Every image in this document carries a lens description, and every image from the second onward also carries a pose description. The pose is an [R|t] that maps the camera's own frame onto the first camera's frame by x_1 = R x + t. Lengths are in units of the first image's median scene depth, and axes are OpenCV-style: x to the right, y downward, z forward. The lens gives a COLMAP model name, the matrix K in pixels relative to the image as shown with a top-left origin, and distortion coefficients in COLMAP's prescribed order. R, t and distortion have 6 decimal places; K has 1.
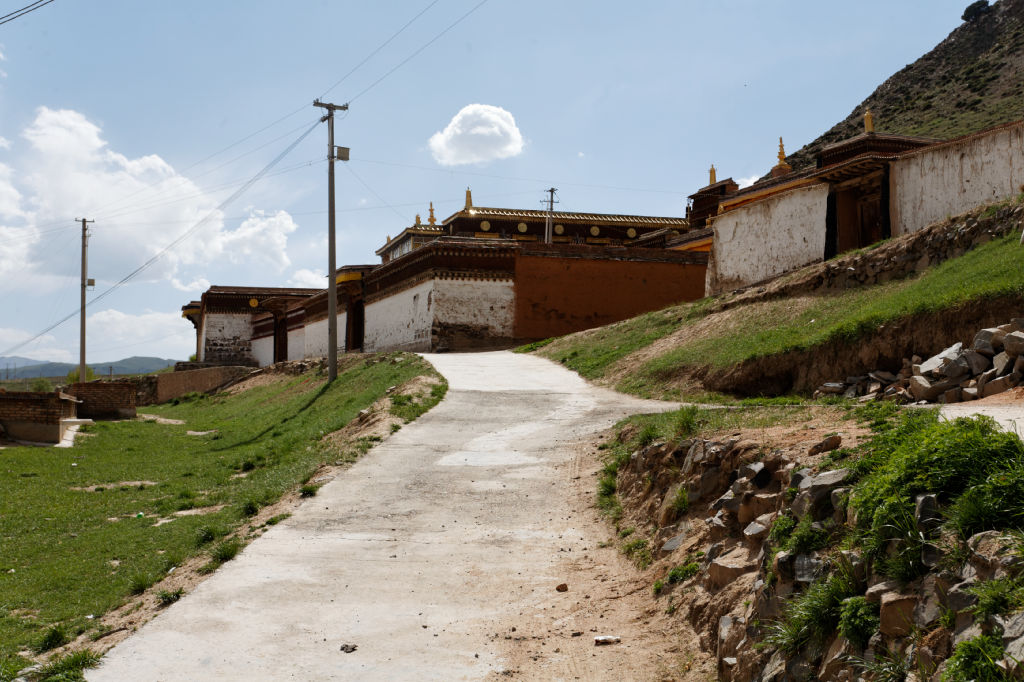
lens RADIAL K [[1120.5, 0, 512.0], [0, 1120.5, 341.0], [0, 0, 1]] dist [-0.011070, 0.042920]
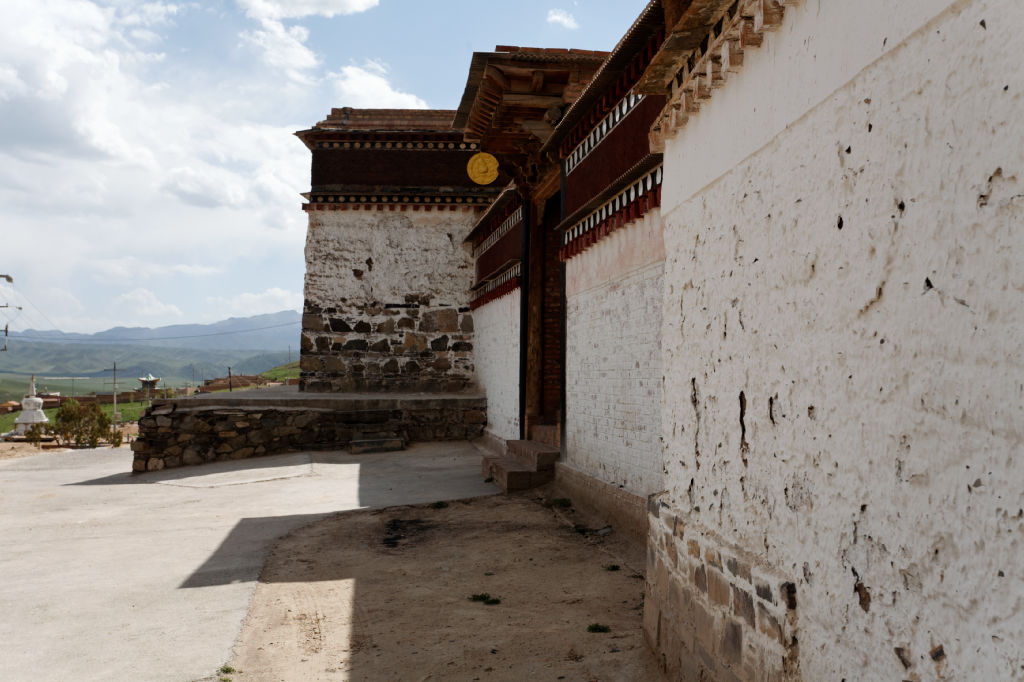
lens RADIAL K [[1120.5, 0, 512.0], [0, 1120.5, 341.0], [0, 0, 1]] dist [-0.011070, 0.042920]
pose [[0.944606, 0.004441, -0.328176, -0.138215], [0.004696, 0.999623, 0.027044, -0.000261], [0.328172, -0.027087, 0.944229, 0.758034]]
